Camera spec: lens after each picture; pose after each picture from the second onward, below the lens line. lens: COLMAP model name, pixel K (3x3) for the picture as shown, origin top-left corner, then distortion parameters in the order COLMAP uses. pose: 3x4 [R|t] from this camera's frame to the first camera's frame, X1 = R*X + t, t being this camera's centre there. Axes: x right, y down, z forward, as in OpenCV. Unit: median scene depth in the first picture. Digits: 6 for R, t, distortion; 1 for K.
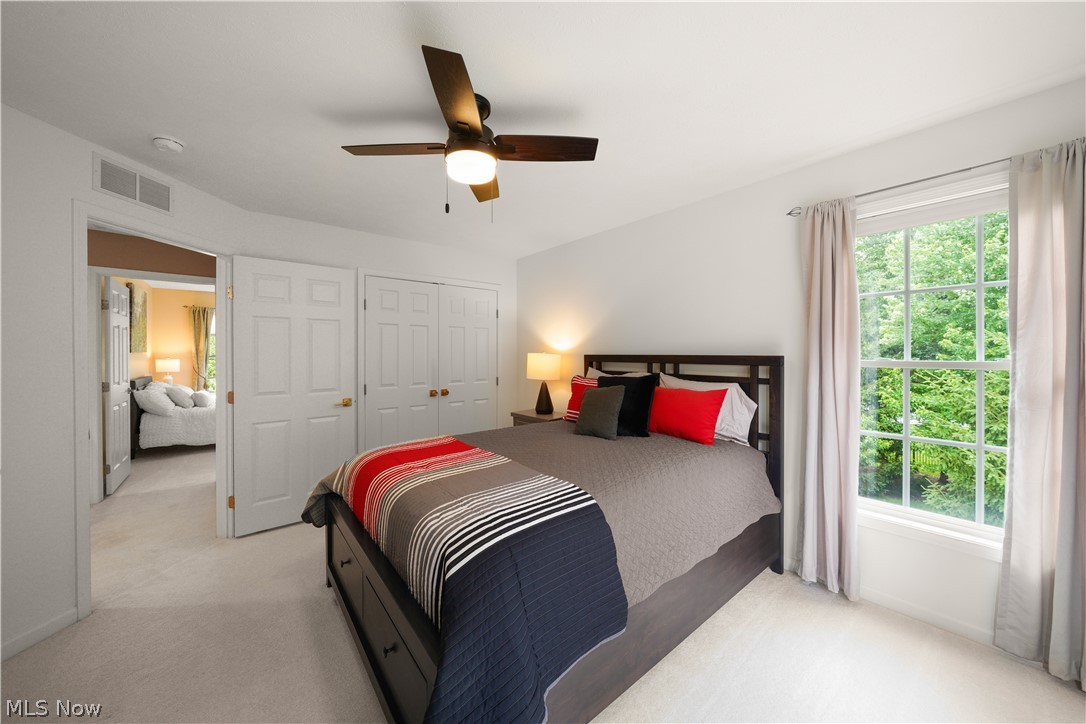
lens RADIAL K [[375.6, 0, 546.1], [0, 375.6, 356.9], [0, 0, 1]] dist [-0.006148, -0.000095]
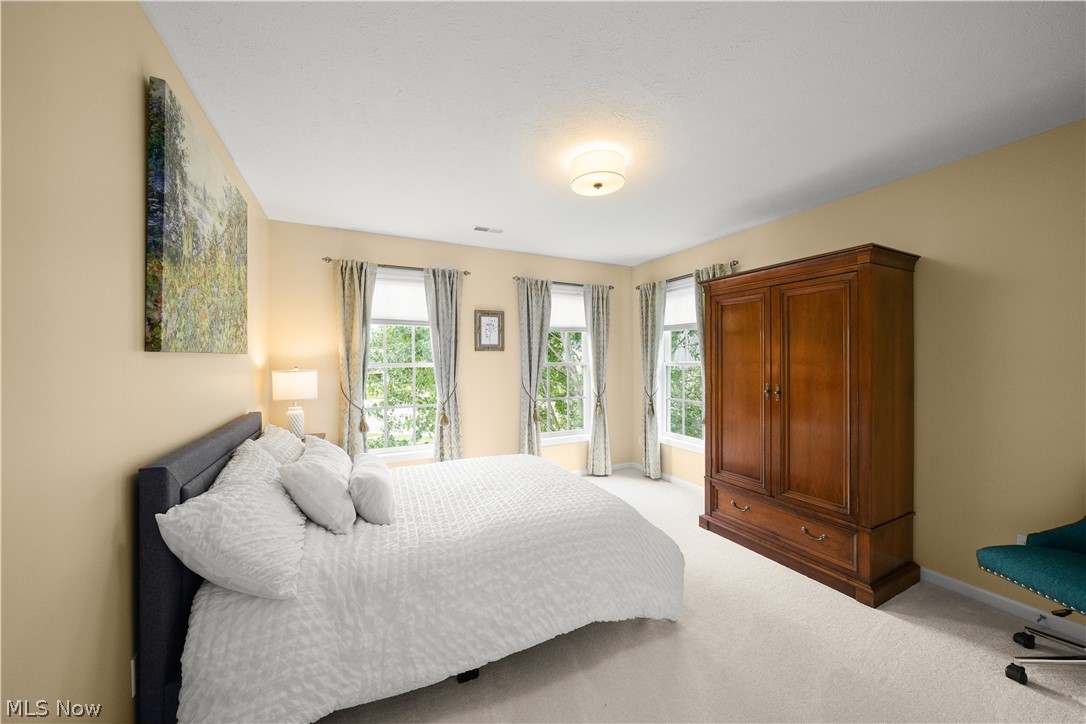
lens RADIAL K [[375.6, 0, 540.6], [0, 375.6, 361.7], [0, 0, 1]] dist [-0.006148, -0.000095]
pose [[0.972351, -0.005254, -0.233463, -0.628424], [0.004167, 0.999978, -0.005147, -0.000985], [0.233485, 0.004032, 0.972352, 0.637733]]
